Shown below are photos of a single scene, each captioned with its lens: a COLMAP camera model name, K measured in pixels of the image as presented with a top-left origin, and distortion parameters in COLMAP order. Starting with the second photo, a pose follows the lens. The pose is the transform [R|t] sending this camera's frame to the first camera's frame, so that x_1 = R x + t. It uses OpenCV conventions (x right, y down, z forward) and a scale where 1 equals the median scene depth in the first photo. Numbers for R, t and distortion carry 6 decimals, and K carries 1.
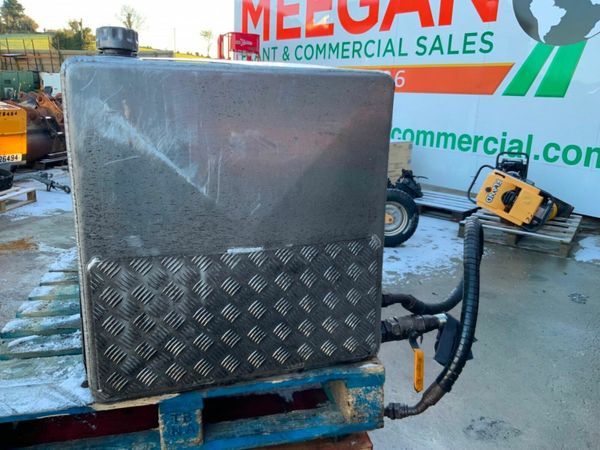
lens RADIAL K [[497.4, 0, 301.1], [0, 497.4, 222.9], [0, 0, 1]] dist [0.075004, -0.159273]
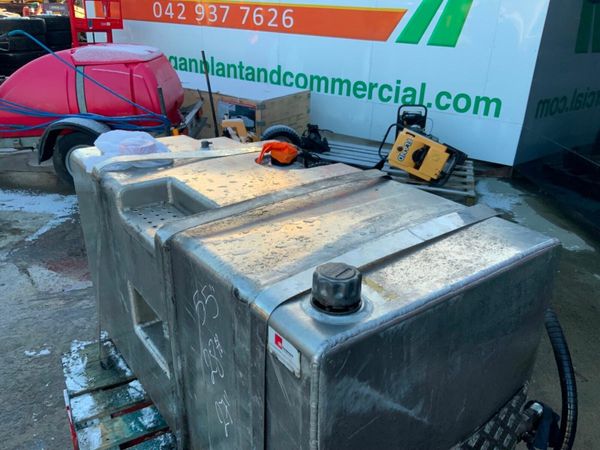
lens RADIAL K [[498.2, 0, 300.0], [0, 498.2, 225.0], [0, 0, 1]] dist [0.075391, -0.149948]
pose [[0.956804, -0.119104, 0.265217, -0.097044], [0.071371, 0.980544, 0.182865, -0.093998], [-0.281837, -0.156037, 0.946689, 0.040279]]
